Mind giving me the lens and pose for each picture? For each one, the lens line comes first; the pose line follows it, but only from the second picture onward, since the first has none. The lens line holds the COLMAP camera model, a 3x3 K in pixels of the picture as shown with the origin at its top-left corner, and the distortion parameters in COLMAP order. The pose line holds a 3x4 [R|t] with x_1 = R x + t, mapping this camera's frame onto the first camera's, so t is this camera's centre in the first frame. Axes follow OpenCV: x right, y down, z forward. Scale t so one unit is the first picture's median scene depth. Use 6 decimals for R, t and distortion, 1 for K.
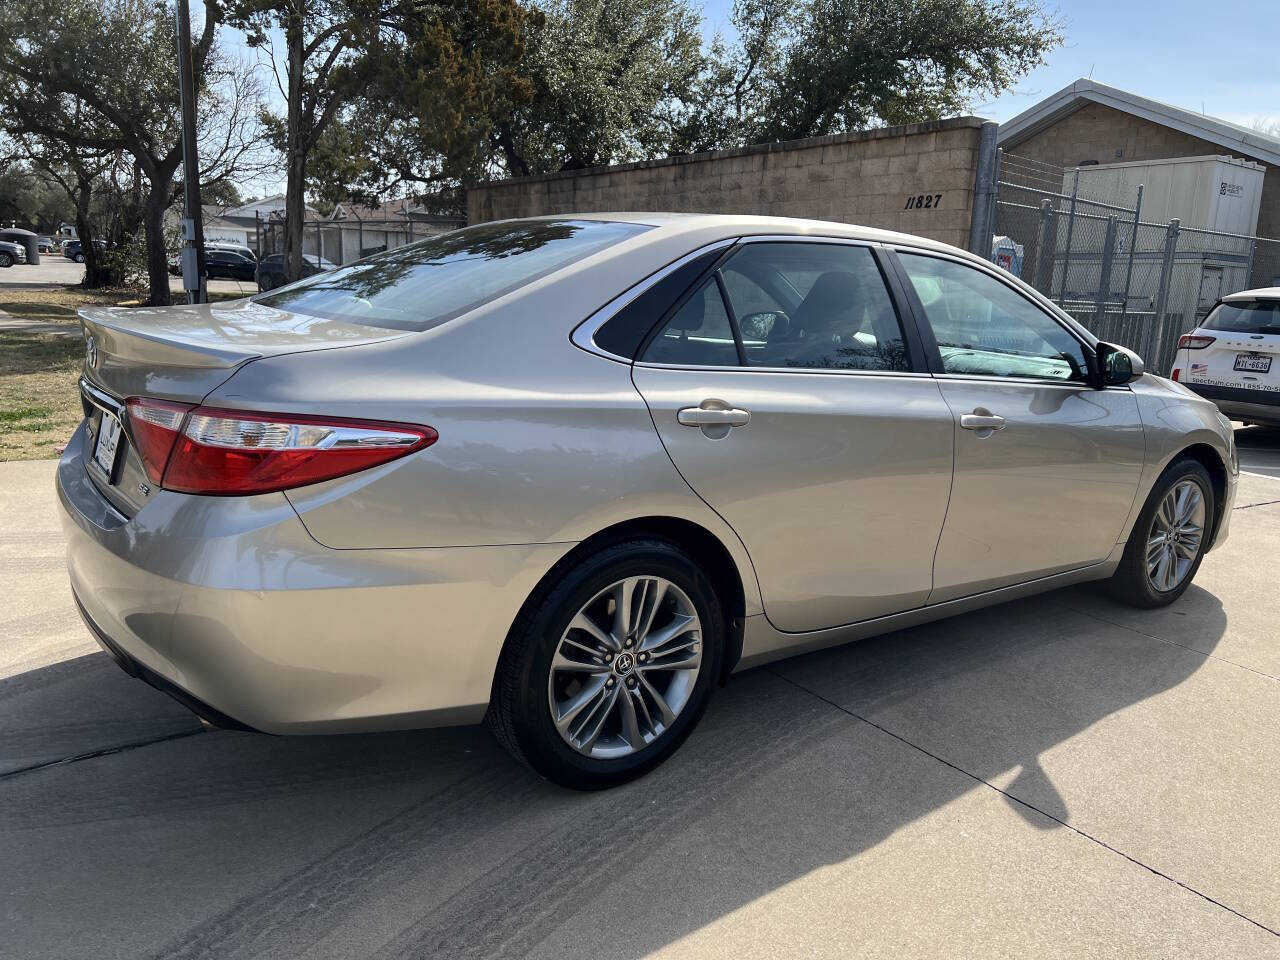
lens RADIAL K [[965.0, 0, 646.1], [0, 965.0, 486.1], [0, 0, 1]] dist [0.049682, -0.052289]
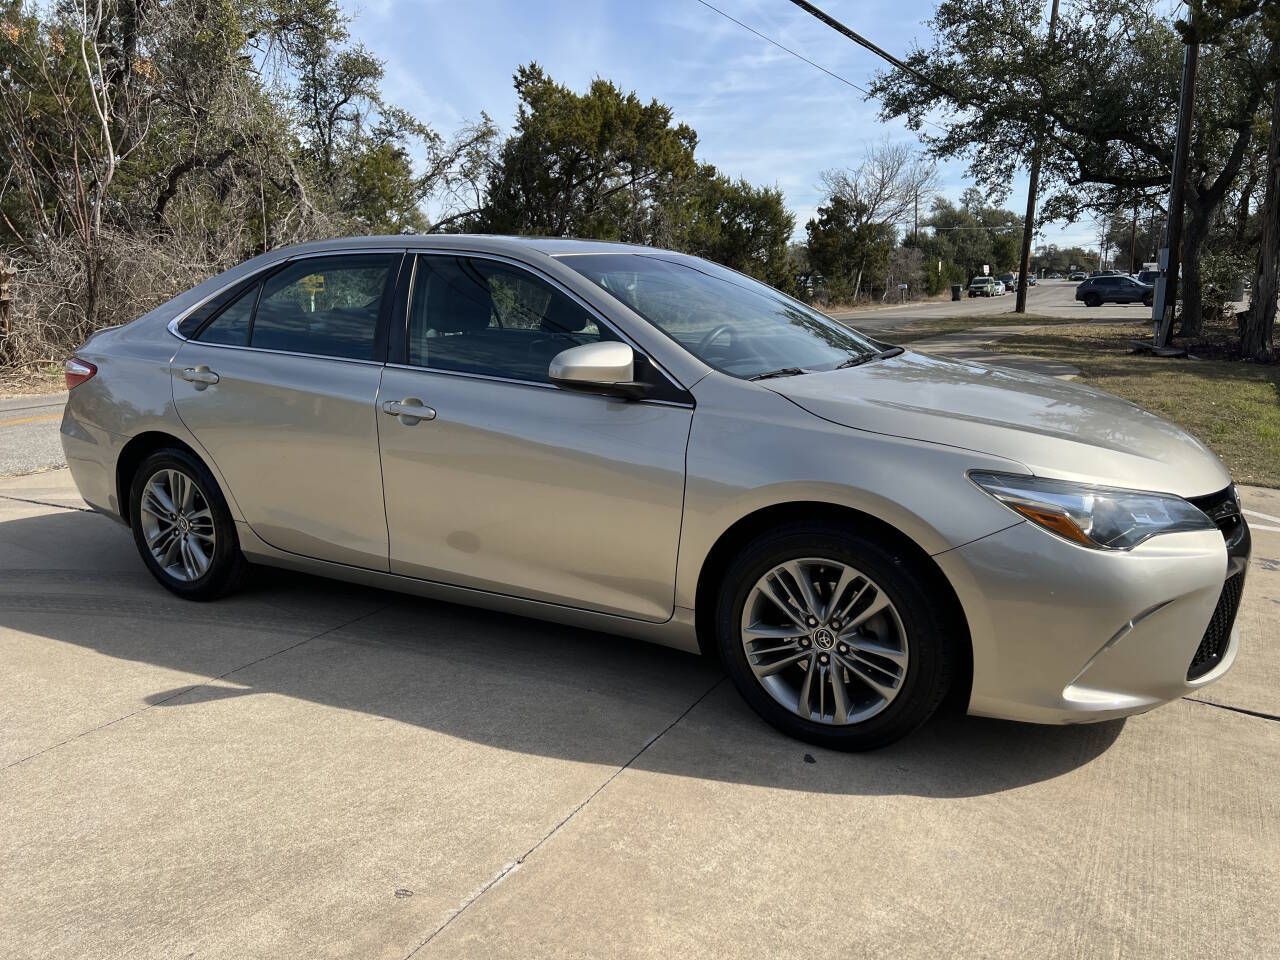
lens RADIAL K [[953.5, 0, 642.1], [0, 953.5, 507.3], [0, 0, 1]] dist [0.027180, -0.006582]
pose [[0.407323, 0.157436, -0.899612, 0.374726], [-0.169312, 0.980972, 0.095014, -0.028228], [0.897453, 0.113613, 0.426228, 0.213506]]
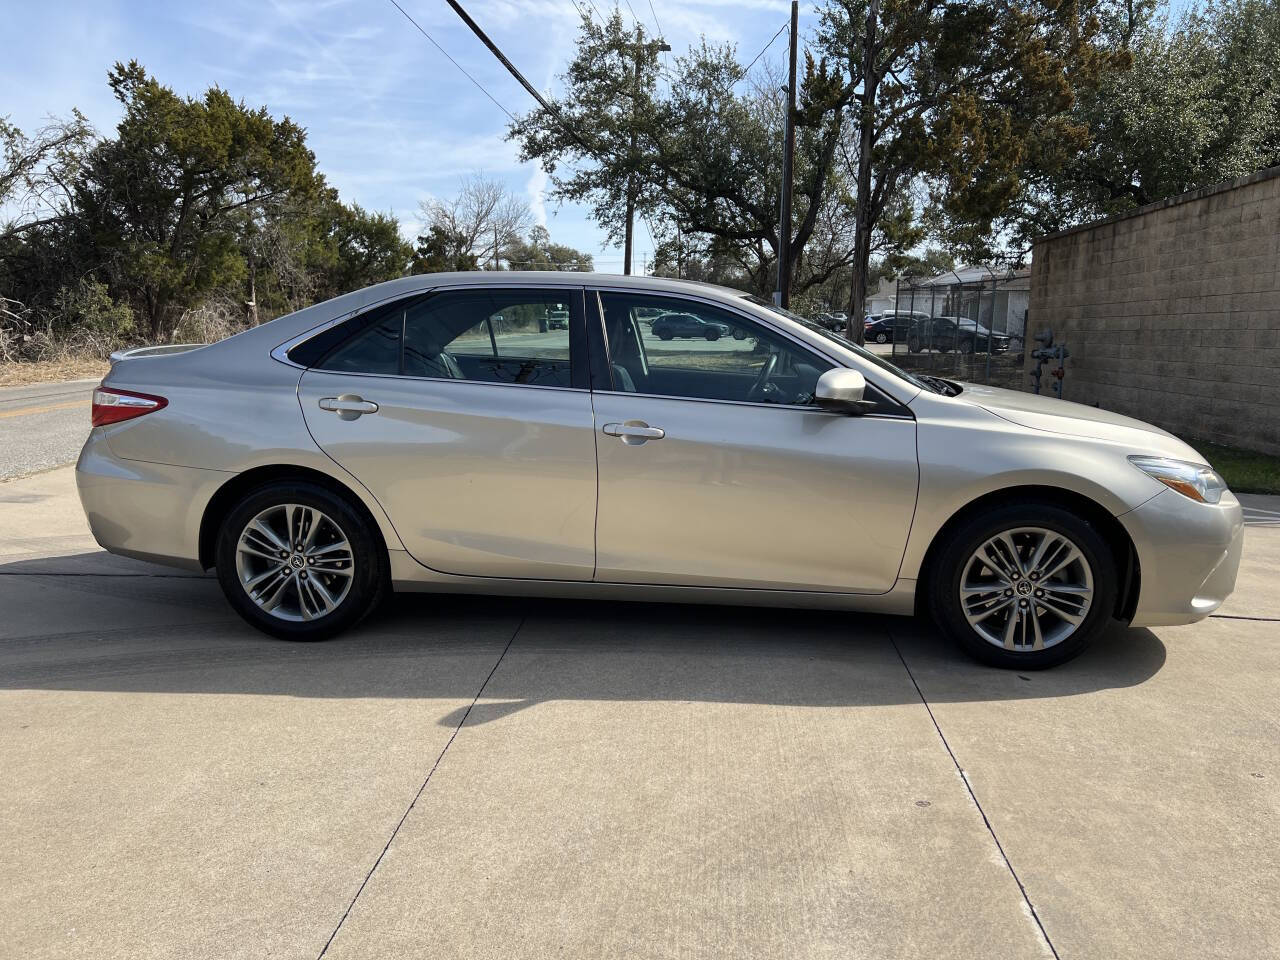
lens RADIAL K [[960.1, 0, 639.2], [0, 960.1, 496.3], [0, 0, 1]] dist [0.047290, -0.051173]
pose [[0.753782, 0.086182, -0.651448, 0.297763], [-0.120210, 0.992718, -0.007763, 0.005227], [0.646035, 0.084162, 0.758653, 0.034629]]
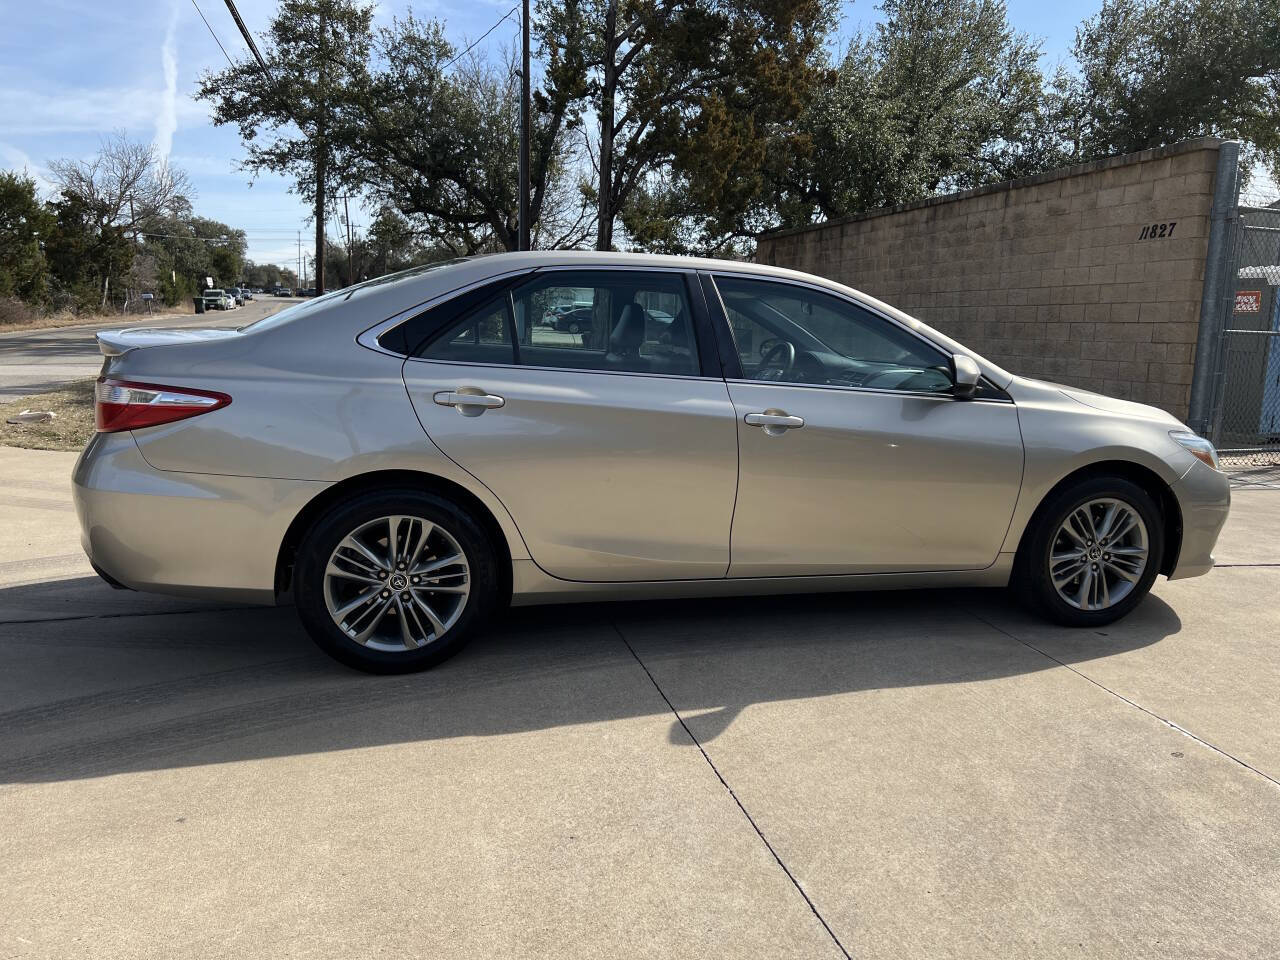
lens RADIAL K [[965.0, 0, 646.1], [0, 965.0, 486.1], [0, 0, 1]] dist [0.049682, -0.052289]
pose [[0.931794, 0.046663, -0.359977, 0.165022], [-0.064573, 0.997194, -0.037882, 0.016928], [0.357199, 0.058542, 0.932192, -0.029969]]
